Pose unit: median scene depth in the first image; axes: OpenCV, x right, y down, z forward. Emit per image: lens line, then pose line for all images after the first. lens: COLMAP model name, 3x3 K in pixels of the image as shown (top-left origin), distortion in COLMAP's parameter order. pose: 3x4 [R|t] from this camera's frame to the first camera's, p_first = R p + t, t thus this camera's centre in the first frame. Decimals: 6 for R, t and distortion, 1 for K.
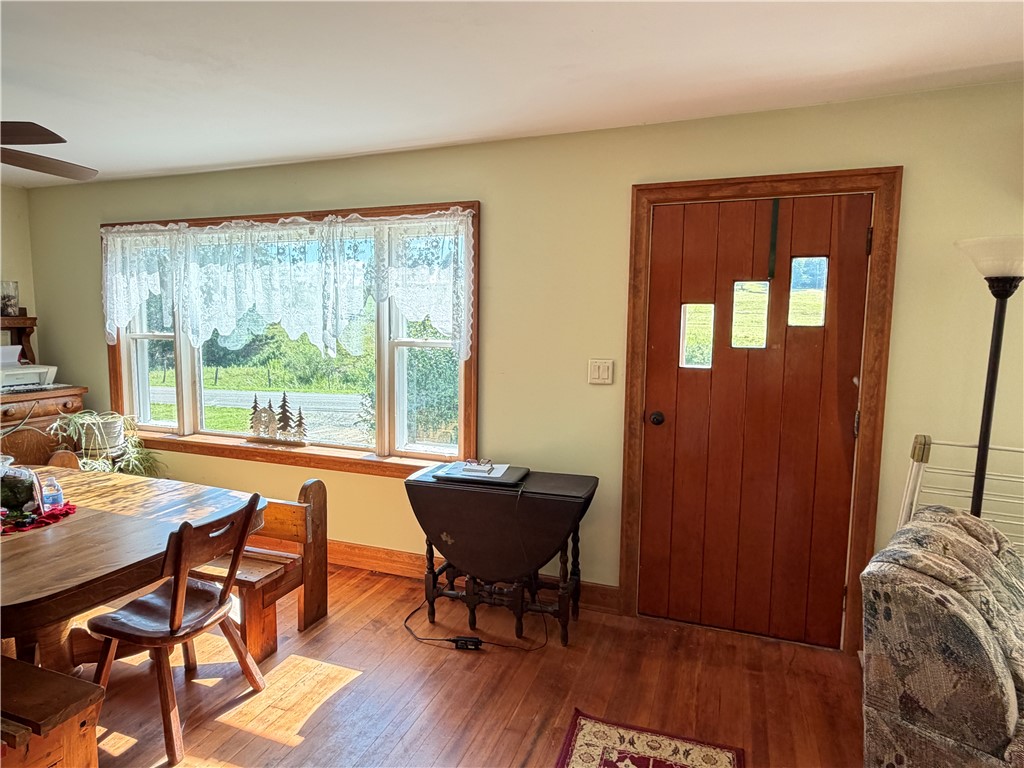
lens RADIAL K [[600.9, 0, 508.6], [0, 600.9, 384.6], [0, 0, 1]] dist [-0.000087, -0.001658]
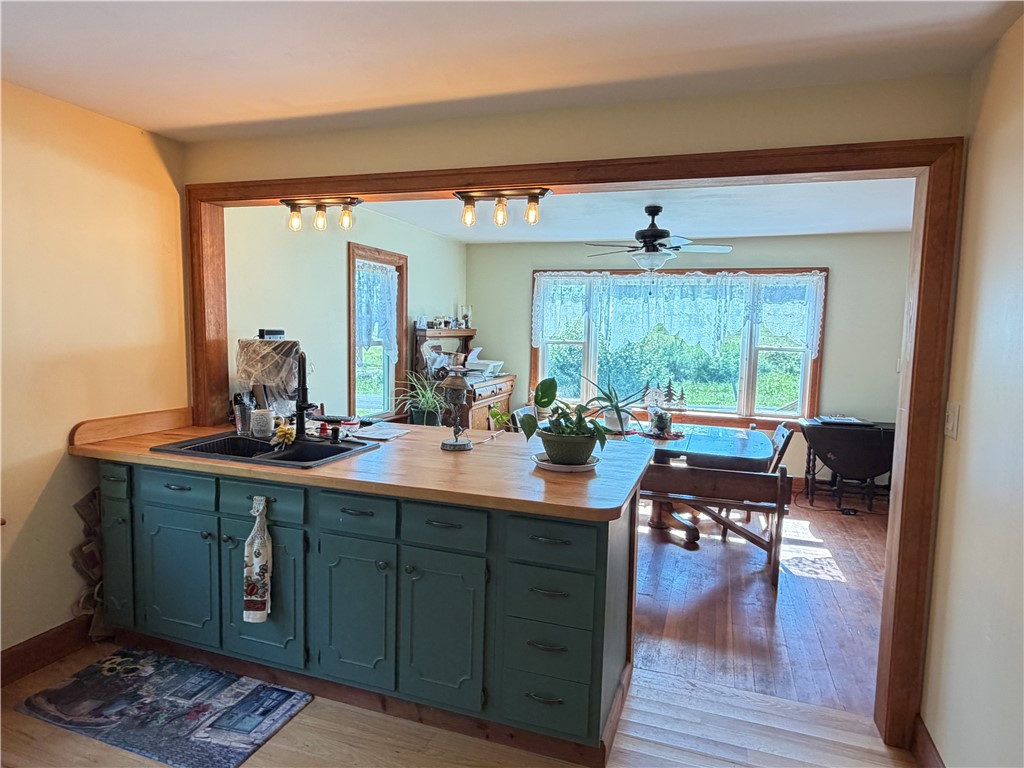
lens RADIAL K [[600.9, 0, 515.7], [0, 600.9, 382.0], [0, 0, 1]] dist [-0.000087, -0.001658]
pose [[0.999733, 0.007629, 0.021831, -0.853443], [-0.007322, 0.999874, -0.014090, 0.050828], [-0.021935, 0.013926, 0.999662, -0.617304]]
